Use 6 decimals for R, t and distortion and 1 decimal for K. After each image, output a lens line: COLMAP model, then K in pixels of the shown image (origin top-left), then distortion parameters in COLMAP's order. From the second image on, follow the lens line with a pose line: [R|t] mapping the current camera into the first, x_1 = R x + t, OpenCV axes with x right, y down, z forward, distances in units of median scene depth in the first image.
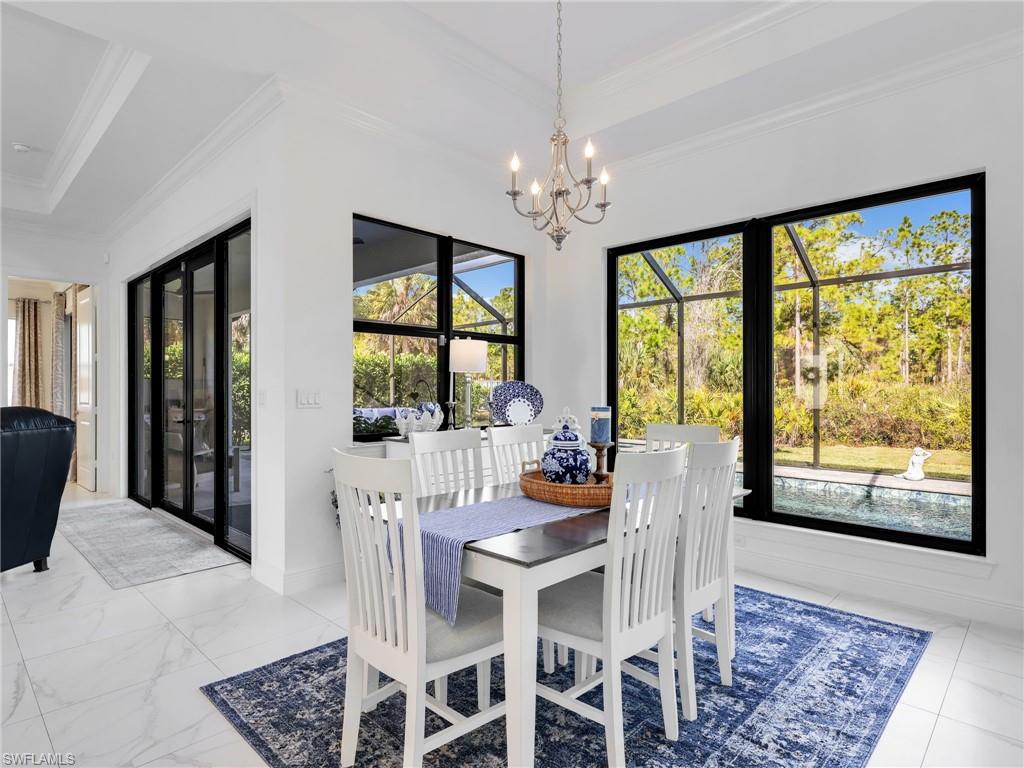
lens RADIAL K [[559.6, 0, 506.4], [0, 559.6, 382.1], [0, 0, 1]] dist [-0.001838, -0.000699]
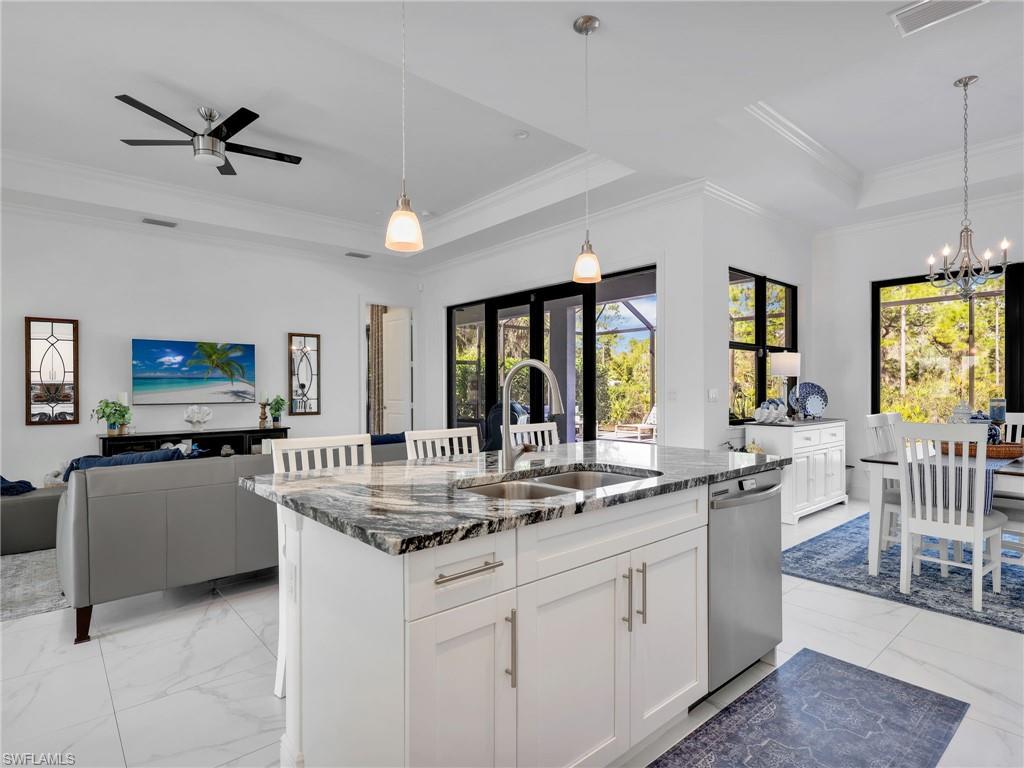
lens RADIAL K [[544.4, 0, 512.1], [0, 544.4, 390.2], [0, 0, 1]] dist [-0.001647, -0.000462]
pose [[0.996513, 0.003046, -0.083387, -0.092785], [-0.001587, 0.999845, 0.017557, -0.001085], [0.083427, -0.017363, 0.996363, -0.057290]]
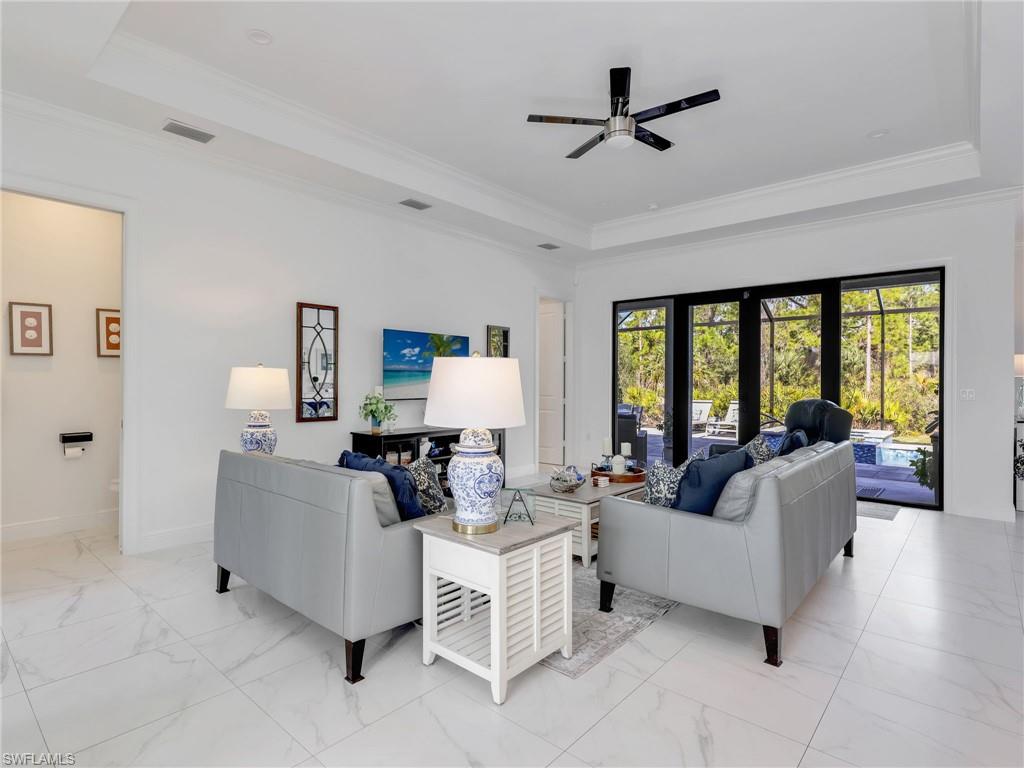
lens RADIAL K [[539.7, 0, 477.4], [0, 539.7, 382.4], [0, 0, 1]] dist [-0.001711, -0.001098]
pose [[0.999744, 0.011932, 0.019228, -0.224654], [-0.012183, 0.999842, 0.012981, -0.000635], [-0.019071, -0.013212, 0.999731, -0.053949]]
